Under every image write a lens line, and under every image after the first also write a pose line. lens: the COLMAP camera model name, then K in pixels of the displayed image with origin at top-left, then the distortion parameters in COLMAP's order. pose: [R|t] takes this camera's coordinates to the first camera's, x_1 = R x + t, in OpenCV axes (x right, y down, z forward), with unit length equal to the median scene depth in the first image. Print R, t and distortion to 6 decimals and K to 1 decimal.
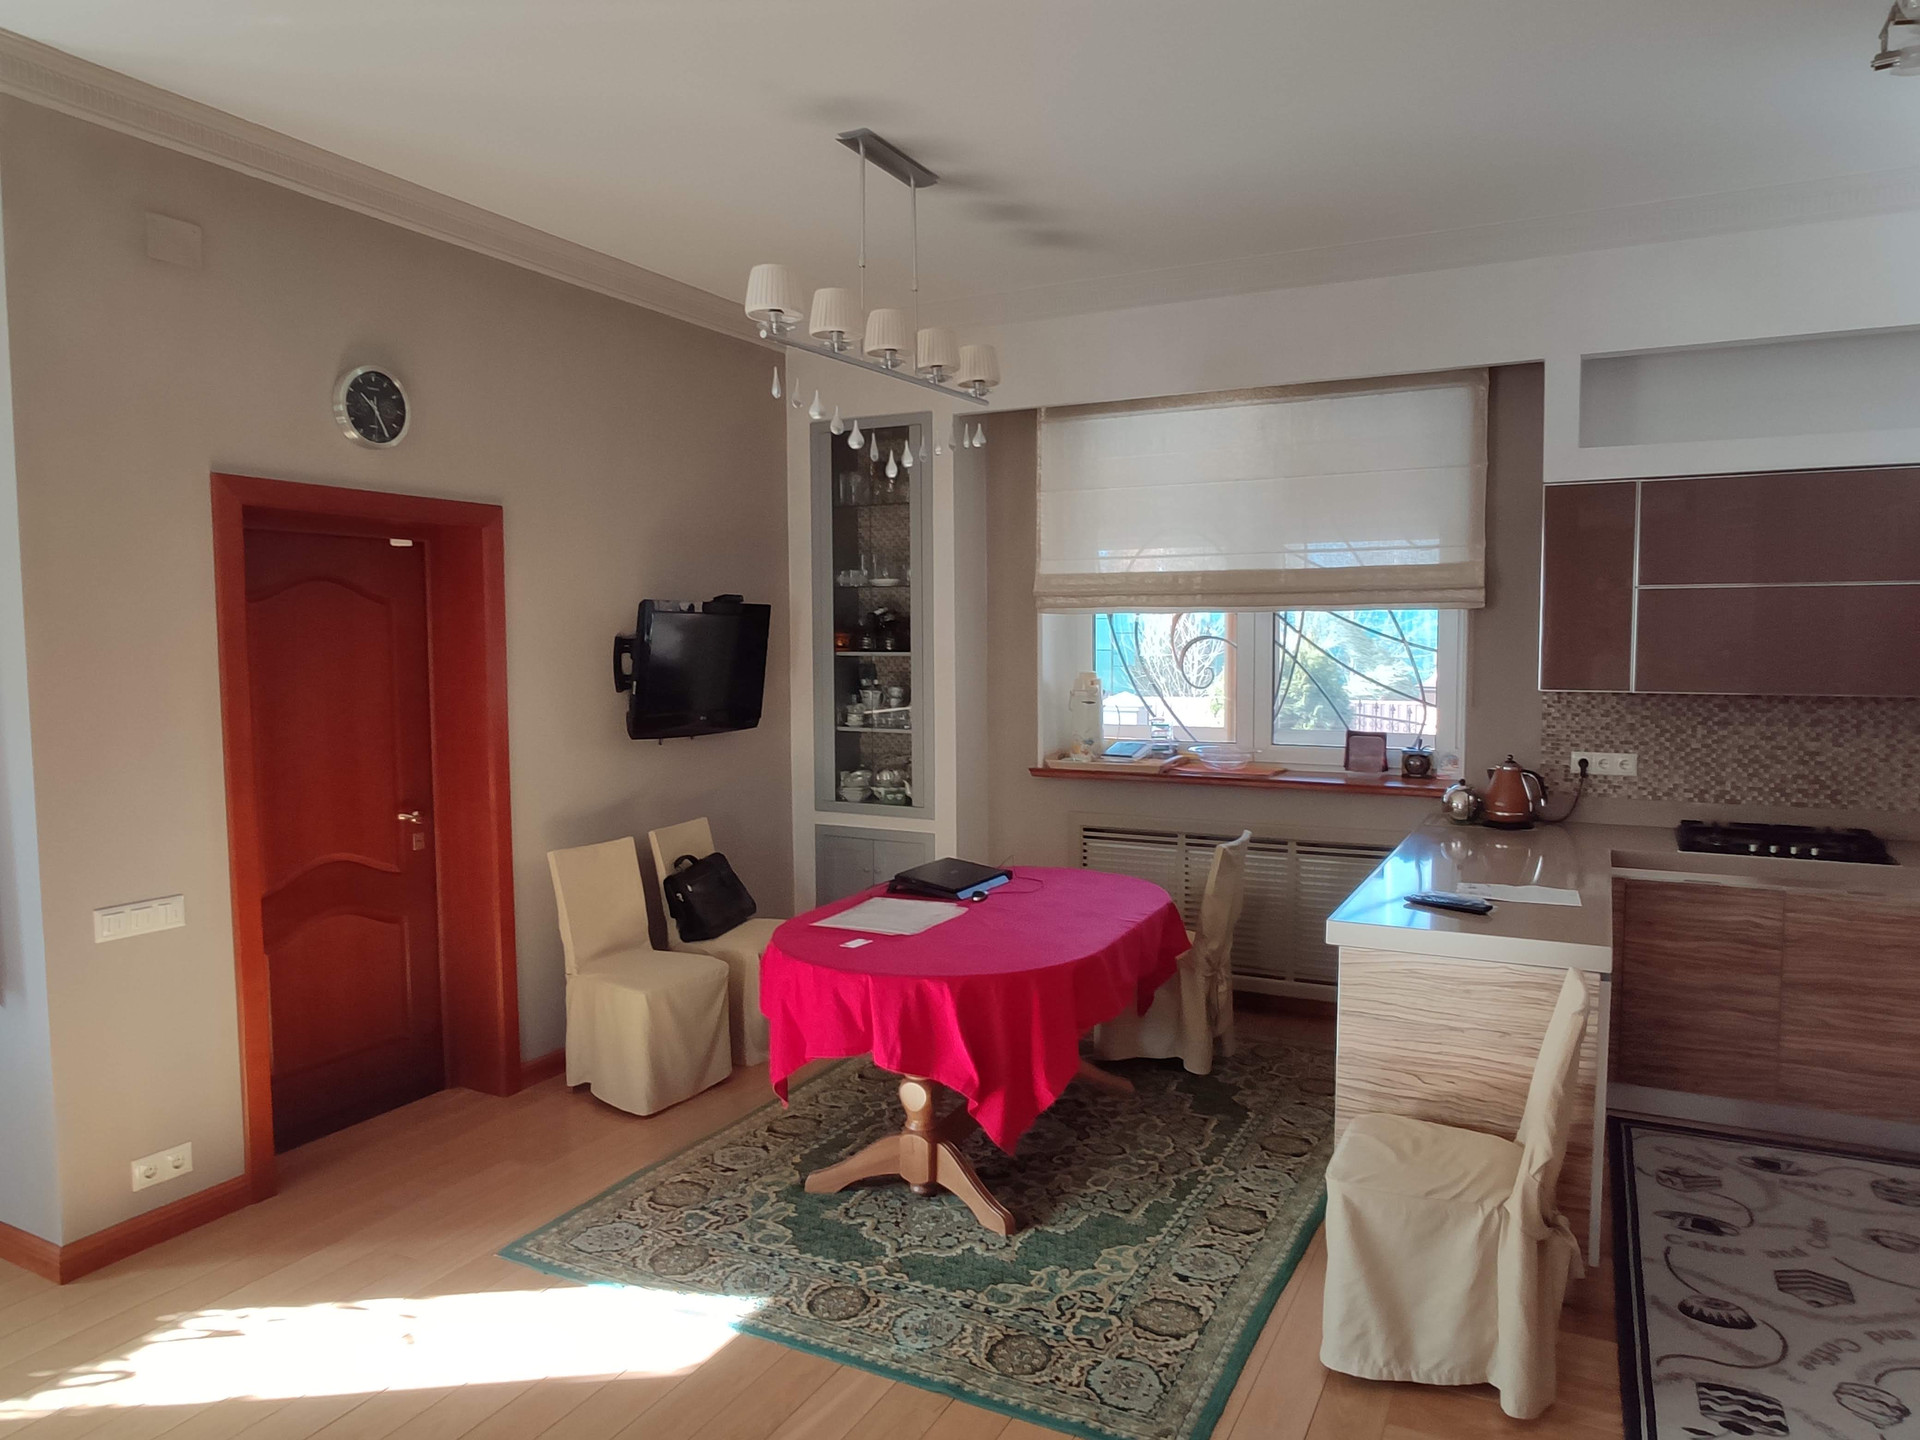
lens RADIAL K [[1253.0, 0, 960.0], [0, 1253.0, 720.0], [0, 0, 1]] dist [-0.022713, 0.005467]
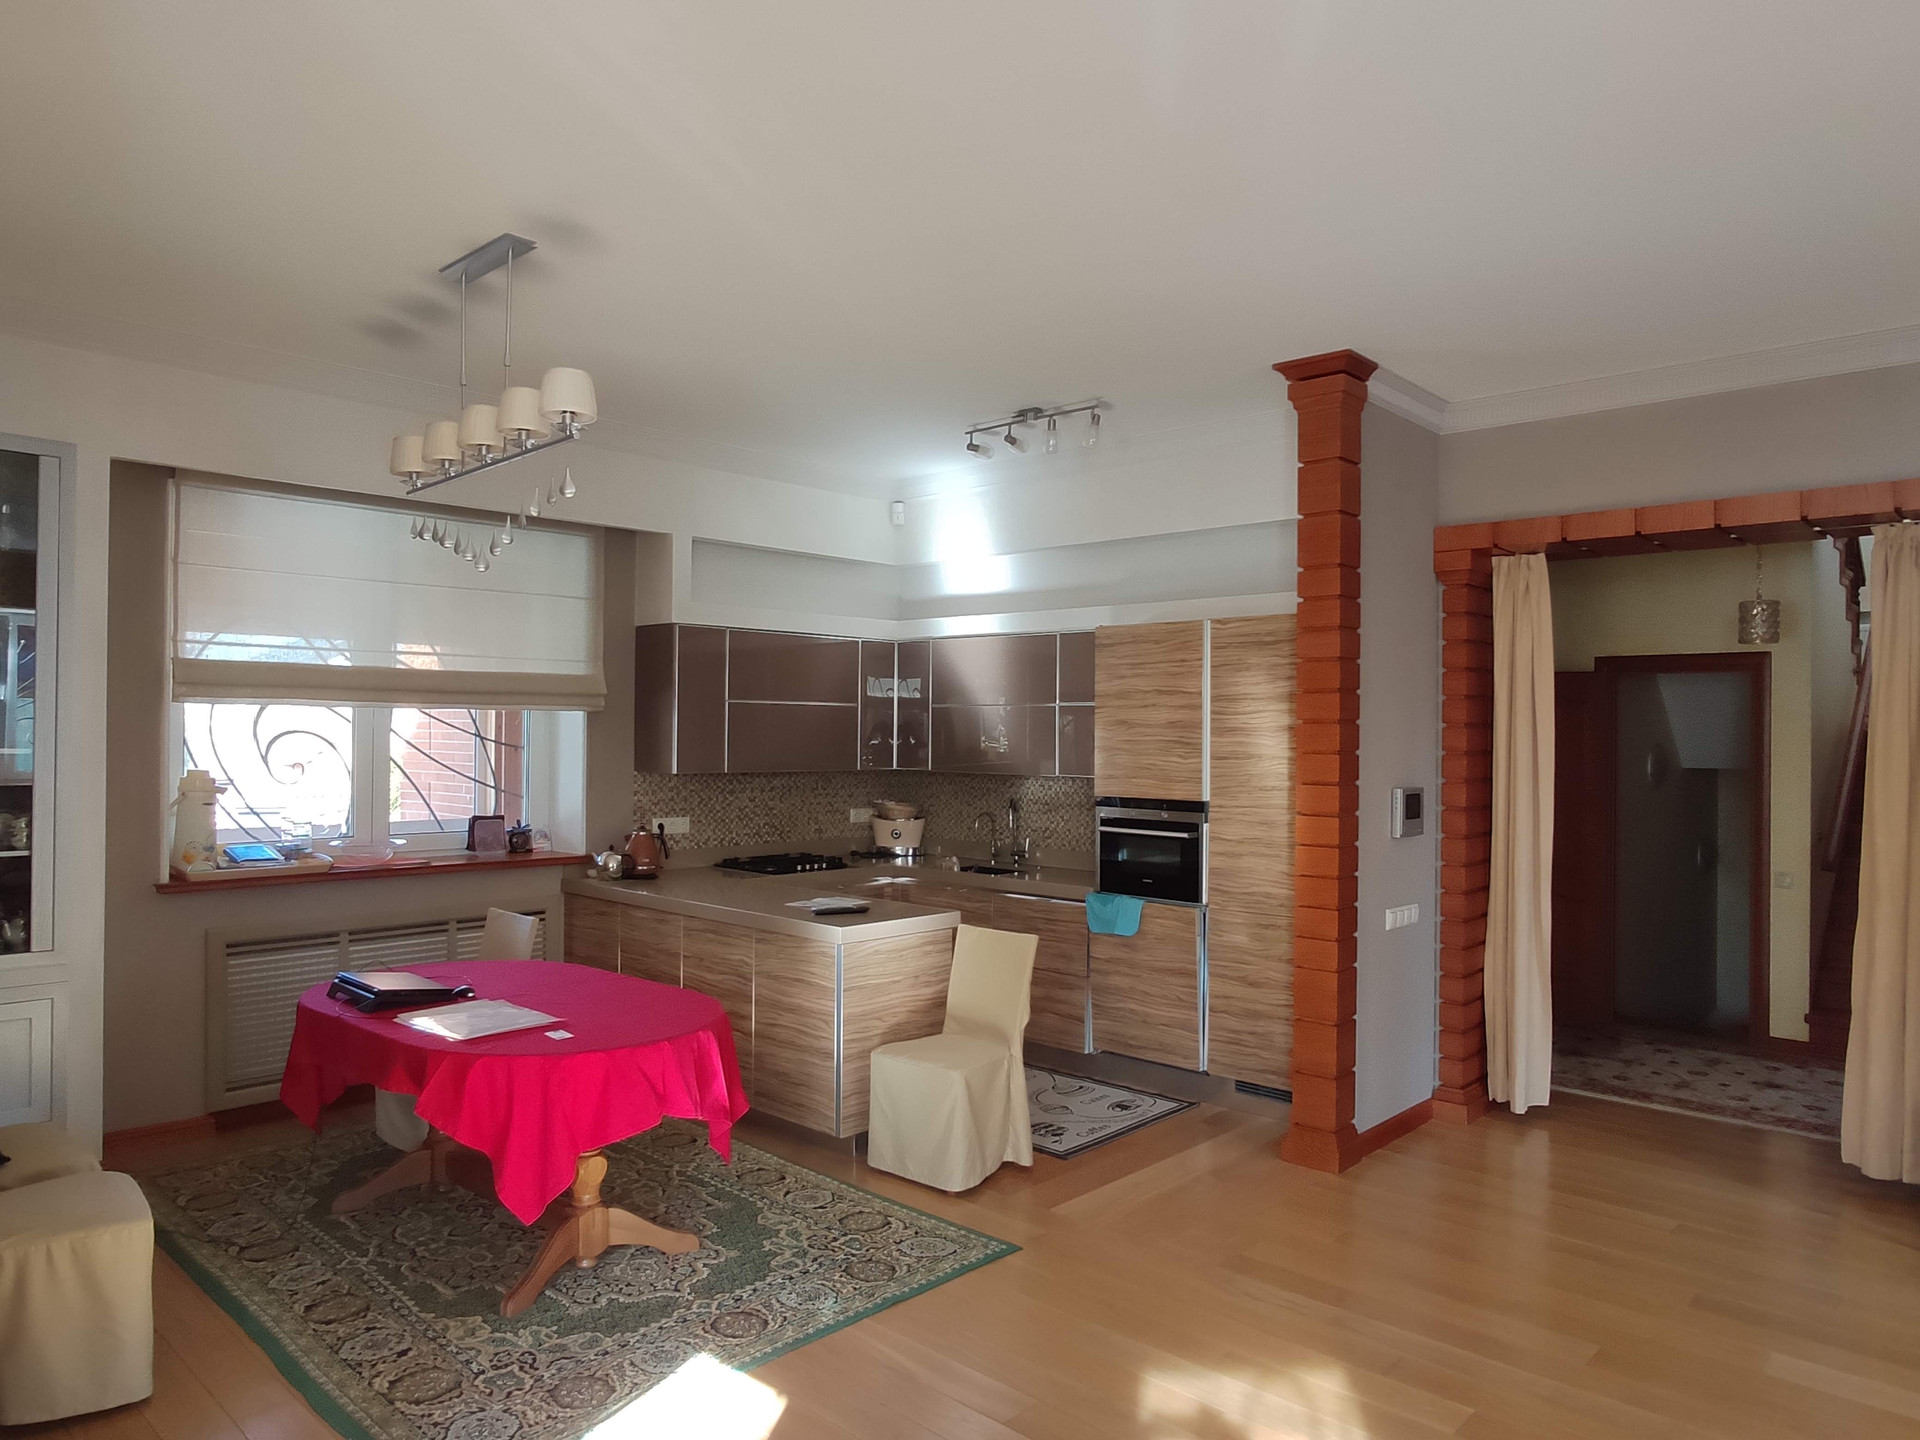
lens RADIAL K [[1253.0, 0, 960.0], [0, 1253.0, 720.0], [0, 0, 1]] dist [-0.022713, 0.005467]
pose [[0.276596, 0.017053, 0.960835, -0.726136], [0.054713, 0.997941, -0.033462, -0.017834], [-0.959428, 0.061825, 0.275094, 0.299816]]
